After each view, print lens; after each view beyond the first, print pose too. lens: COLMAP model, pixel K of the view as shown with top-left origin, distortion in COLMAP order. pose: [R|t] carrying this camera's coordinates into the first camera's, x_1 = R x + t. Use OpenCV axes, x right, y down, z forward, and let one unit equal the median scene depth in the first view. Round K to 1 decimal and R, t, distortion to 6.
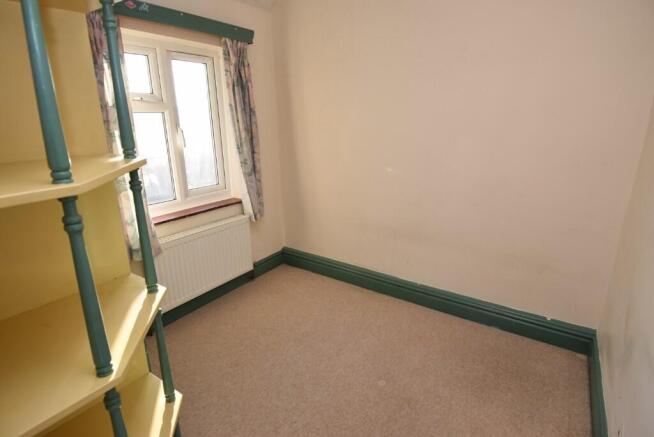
lens RADIAL K [[345.0, 0, 327.0], [0, 345.0, 218.5], [0, 0, 1]] dist [0.055020, -0.055898]
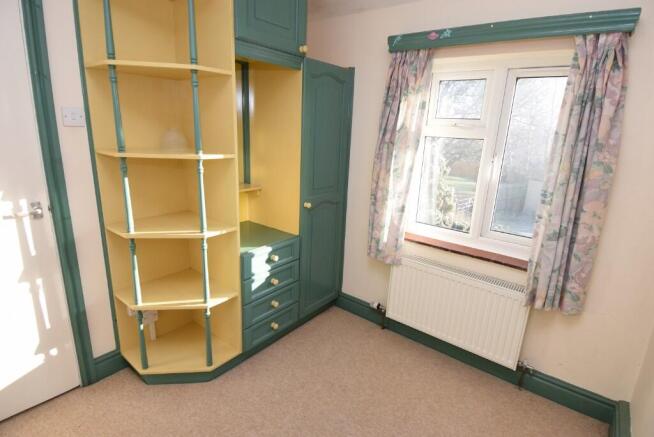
lens RADIAL K [[345.0, 0, 327.0], [0, 345.0, 218.5], [0, 0, 1]] dist [0.055020, -0.055898]
pose [[-0.072908, 0.265784, -0.961272, 0.455484], [-0.330320, 0.903003, 0.274726, -0.218387], [0.941049, 0.337557, 0.021957, 0.630420]]
